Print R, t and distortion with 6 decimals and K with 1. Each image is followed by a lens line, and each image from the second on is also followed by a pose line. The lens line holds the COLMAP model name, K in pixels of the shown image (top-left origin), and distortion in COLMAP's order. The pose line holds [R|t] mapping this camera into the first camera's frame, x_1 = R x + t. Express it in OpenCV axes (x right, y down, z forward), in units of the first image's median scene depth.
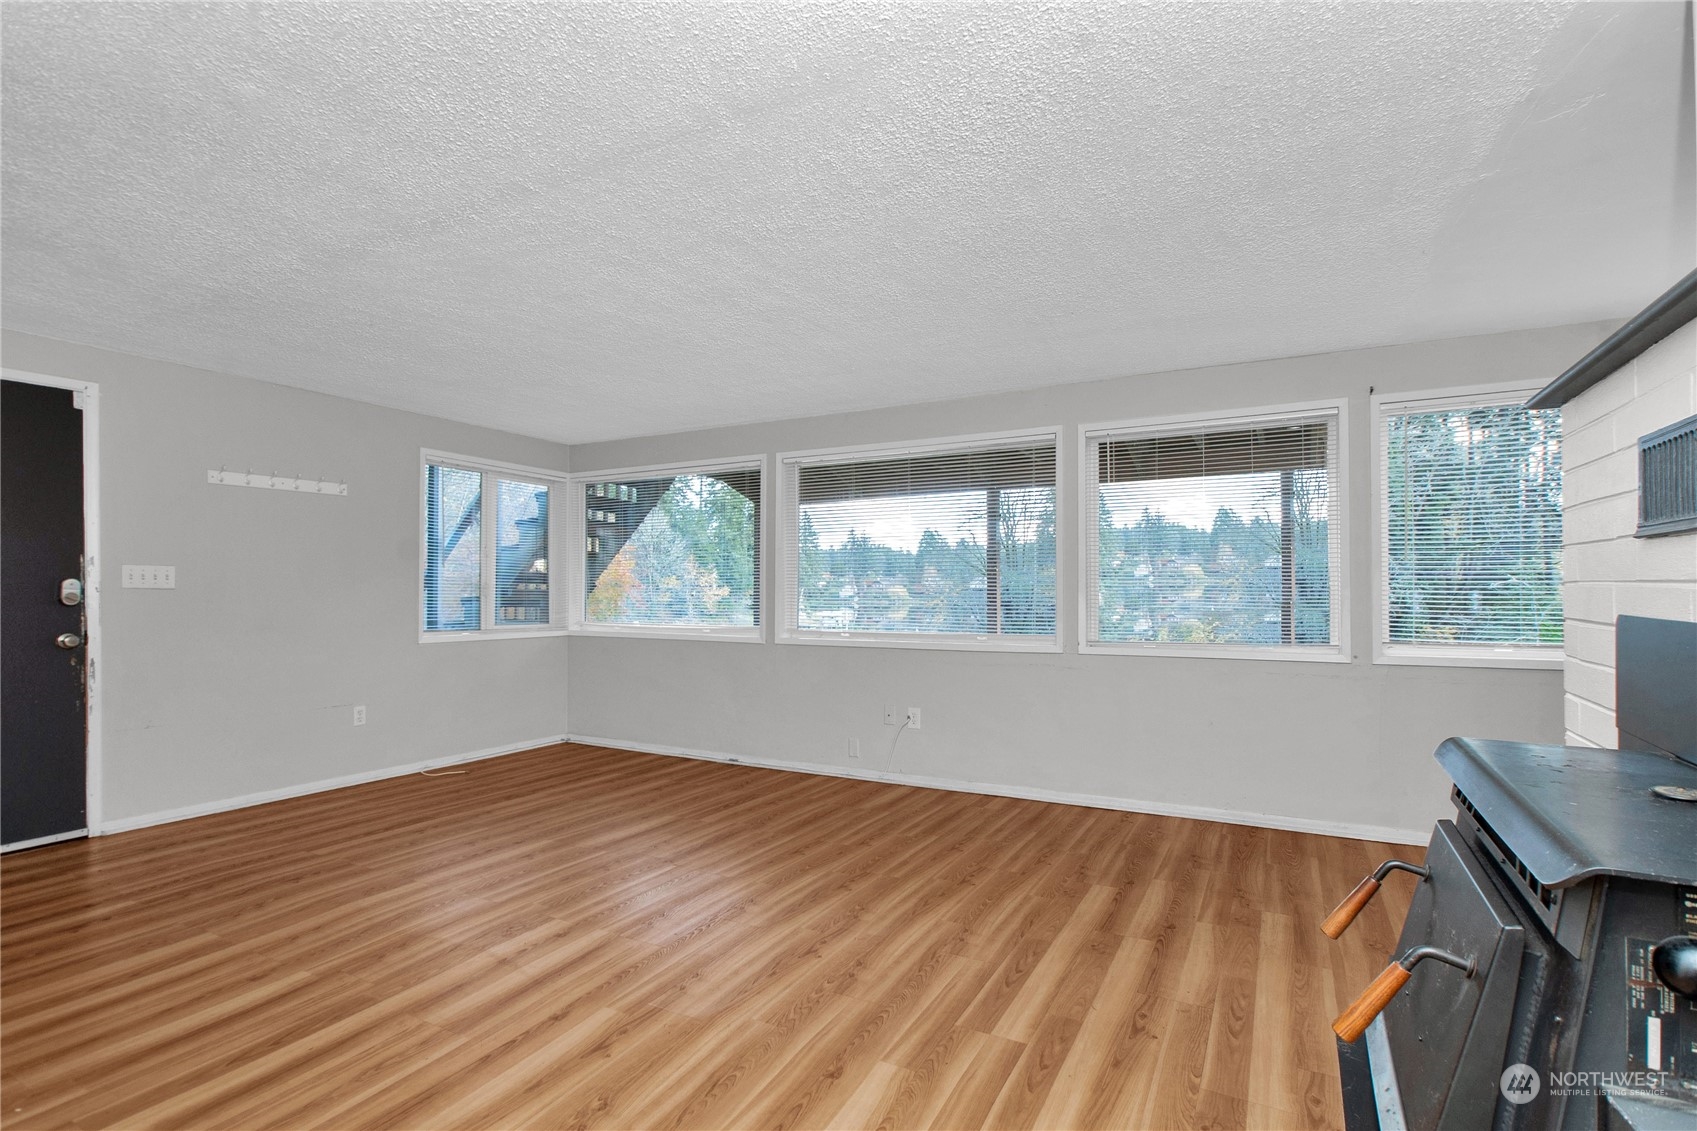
lens RADIAL K [[808.8, 0, 840.0], [0, 808.8, 587.8], [0, 0, 1]] dist [-0.000565, 0.001350]
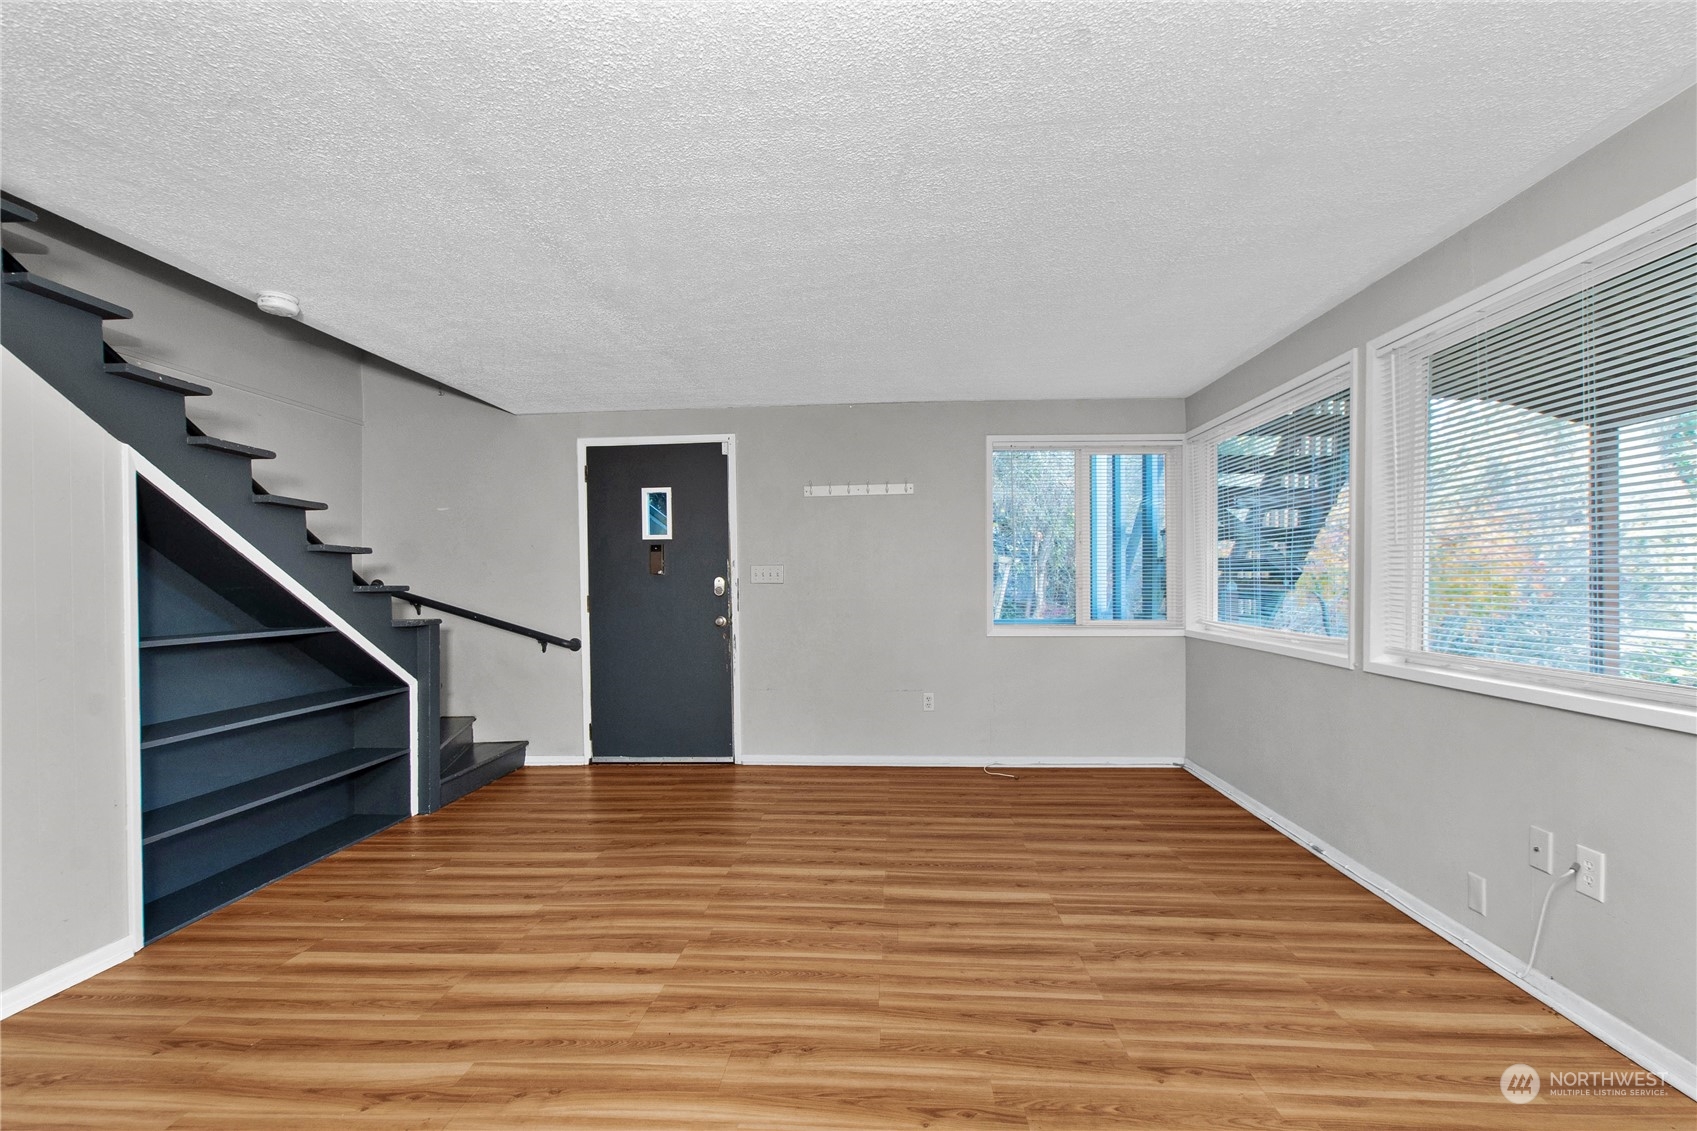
lens RADIAL K [[808.8, 0, 840.0], [0, 808.8, 587.8], [0, 0, 1]] dist [-0.000565, 0.001350]
pose [[0.429390, 0.001601, -0.903118, 0.392360], [0.014750, 0.999853, 0.008785, -0.001516], [0.902999, -0.017093, 0.429303, 0.571547]]
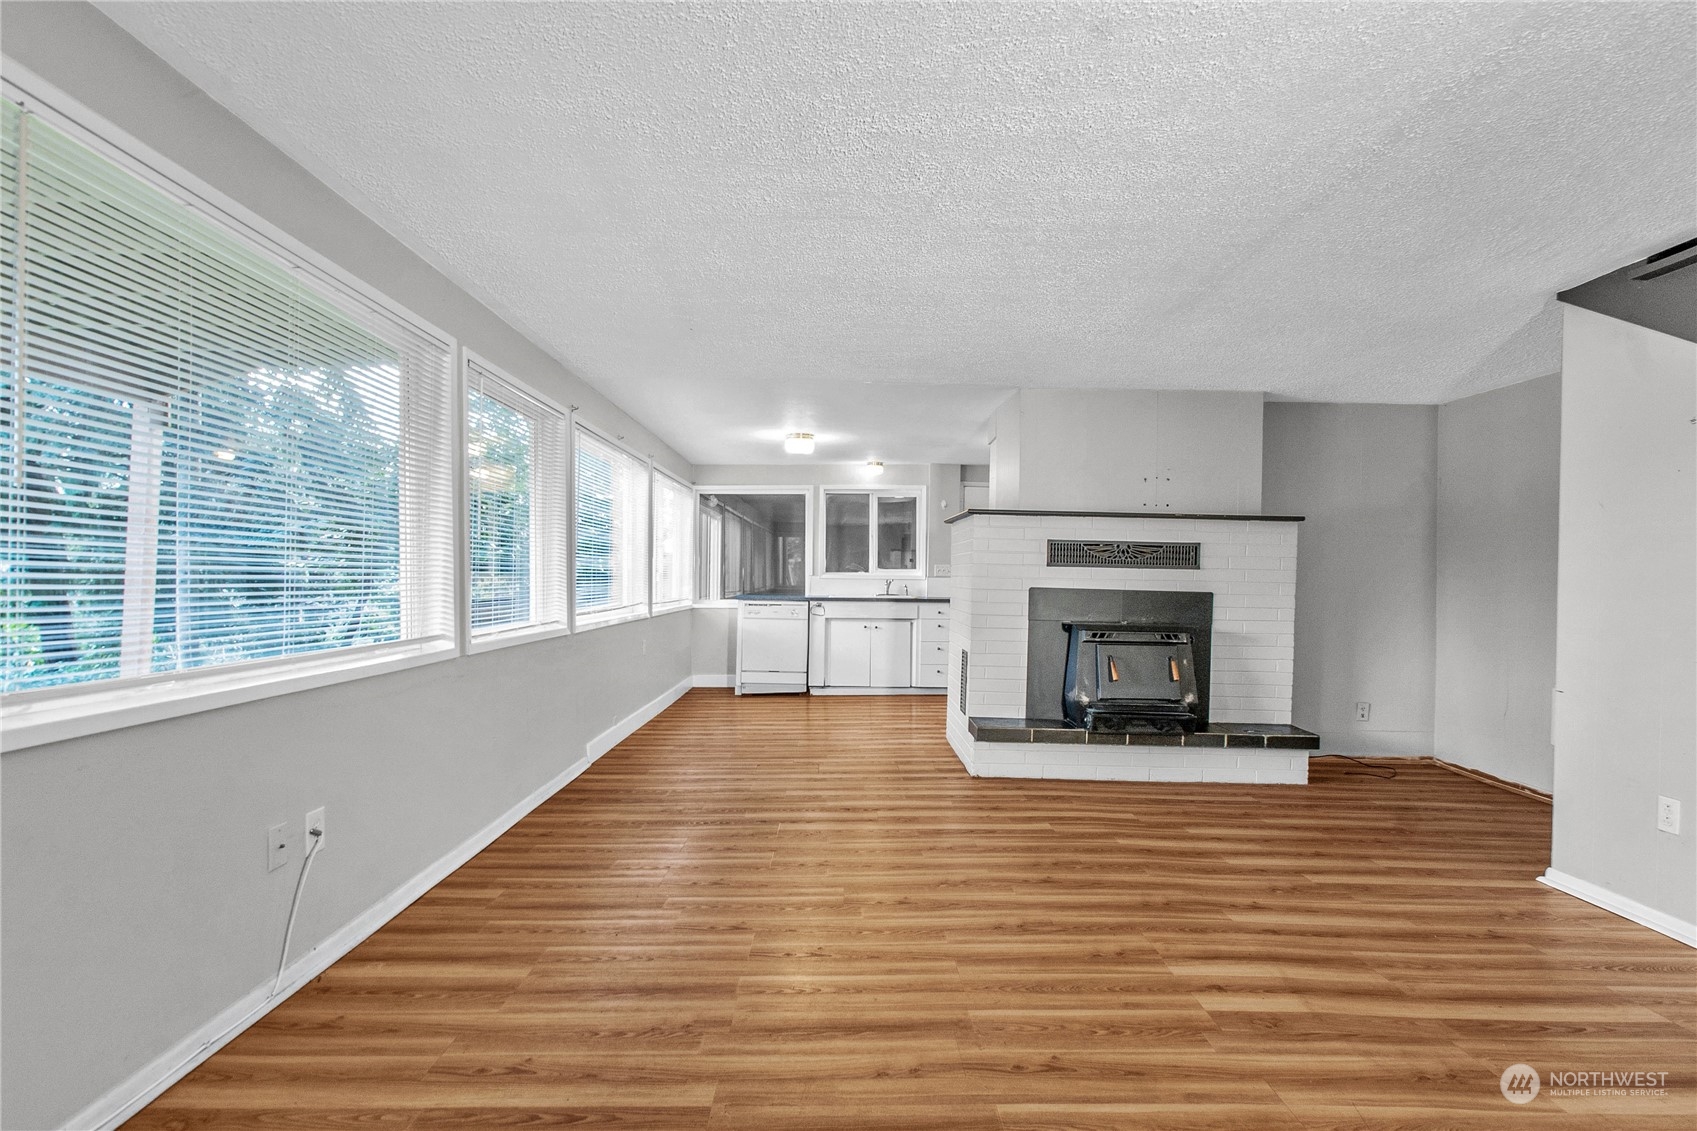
lens RADIAL K [[831.4, 0, 853.7], [0, 831.4, 580.4], [0, 0, 1]] dist [-0.003666, 0.000379]
pose [[-0.502216, -0.006033, 0.864721, -0.625654], [-0.017837, 0.999835, -0.003384, 0.011193], [-0.864558, -0.017124, -0.502241, 1.231363]]
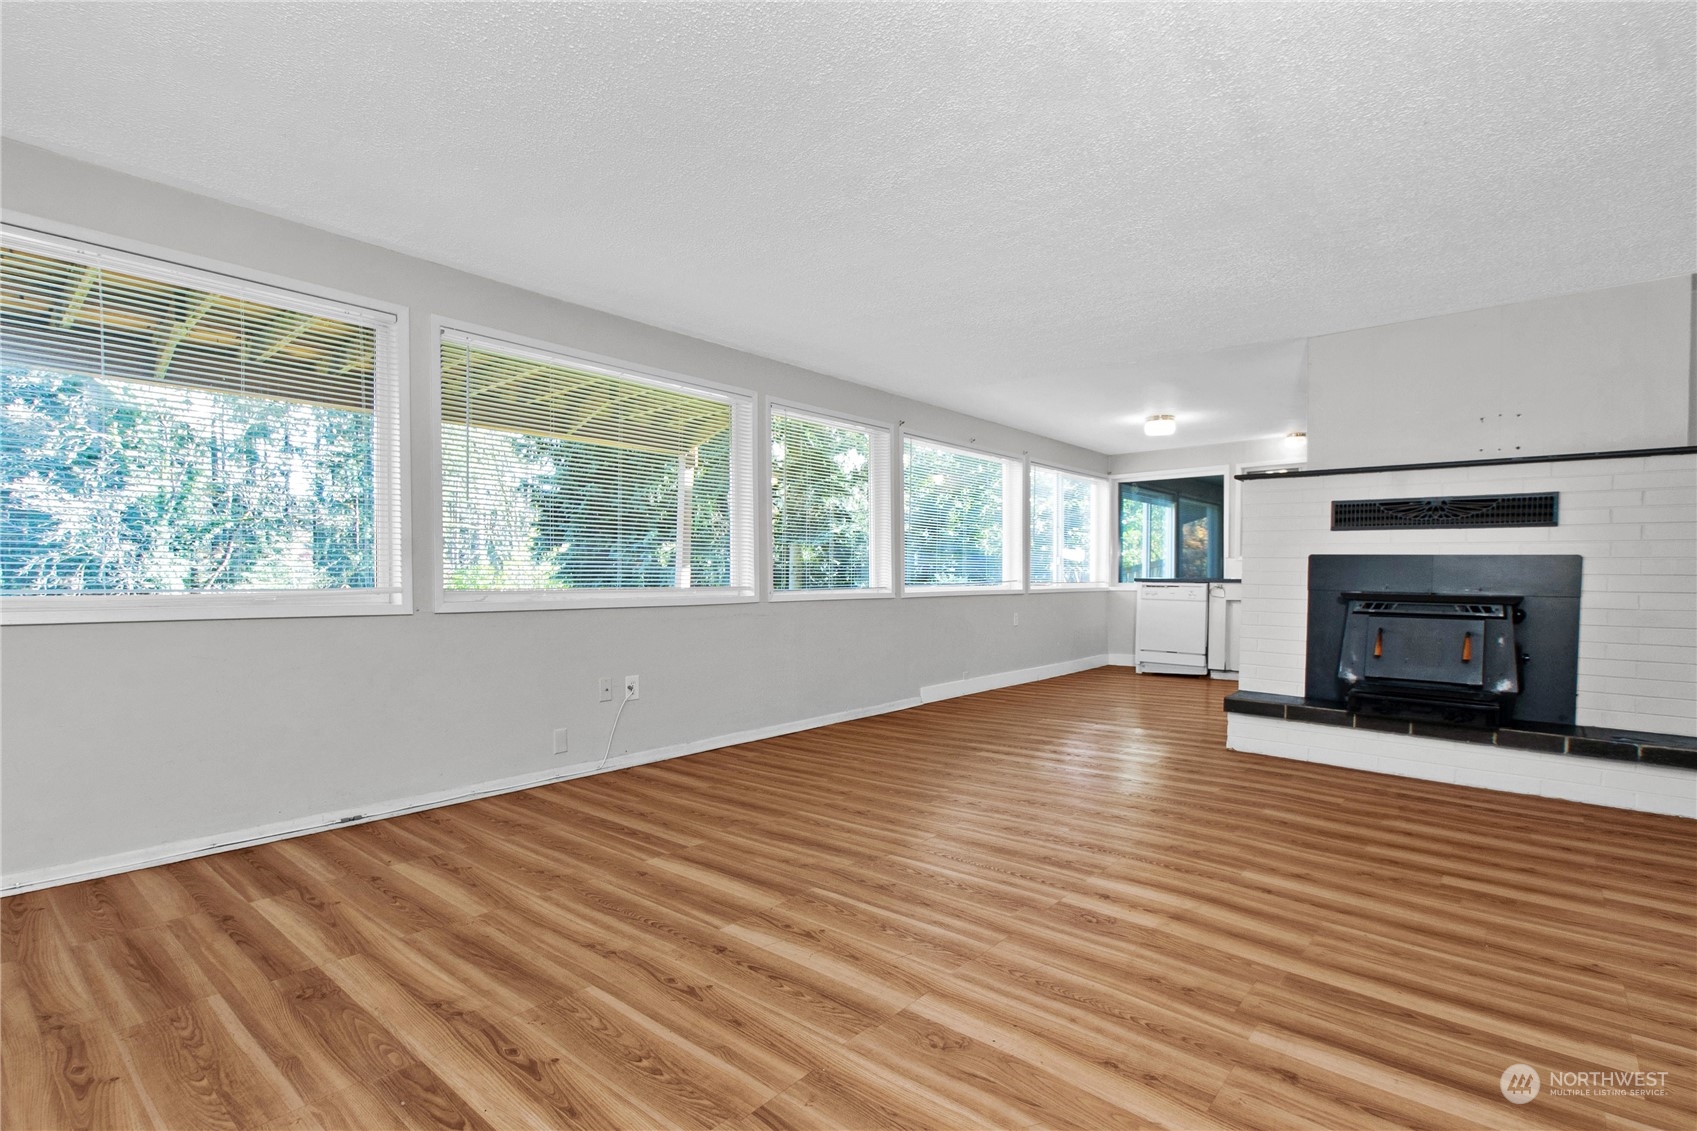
lens RADIAL K [[822.7, 0, 848.5], [0, 822.7, 565.5], [0, 0, 1]] dist [-0.001037, 0.000851]
pose [[0.186326, 0.012676, 0.982406, -0.916739], [-0.012490, 0.999867, -0.010533, 0.048599], [-0.982409, -0.010308, 0.186459, 0.776774]]
